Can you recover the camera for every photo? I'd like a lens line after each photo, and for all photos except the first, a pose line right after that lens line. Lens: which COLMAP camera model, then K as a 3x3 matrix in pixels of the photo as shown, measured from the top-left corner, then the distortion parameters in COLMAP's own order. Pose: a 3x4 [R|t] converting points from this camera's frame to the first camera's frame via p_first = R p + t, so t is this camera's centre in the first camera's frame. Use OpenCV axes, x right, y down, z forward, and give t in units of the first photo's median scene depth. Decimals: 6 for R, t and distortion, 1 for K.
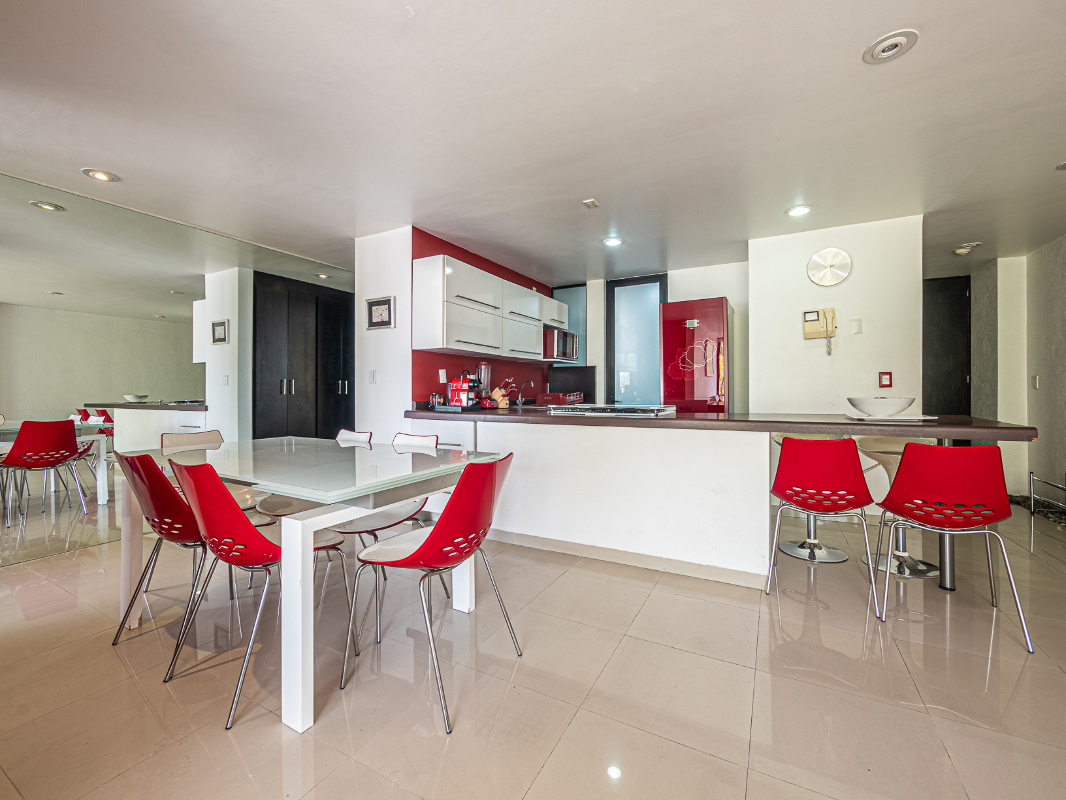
lens RADIAL K [[444.9, 0, 534.9], [0, 444.9, 396.9], [0, 0, 1]] dist [-0.005081, -0.000167]
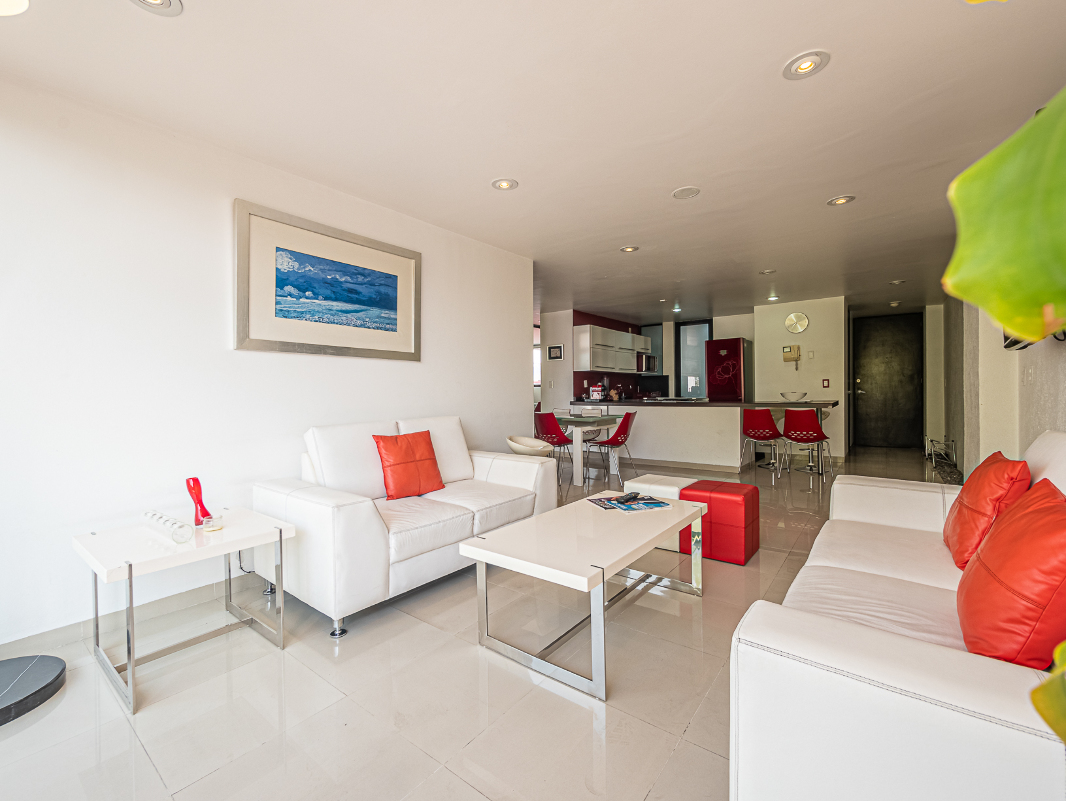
lens RADIAL K [[460.3, 0, 543.1], [0, 460.3, 402.1], [0, 0, 1]] dist [-0.000565, 0.000043]
pose [[0.989608, -0.005077, -0.143705, -0.097953], [0.006703, 0.999919, 0.010833, 0.009773], [0.143638, -0.011684, 0.989561, -0.948563]]
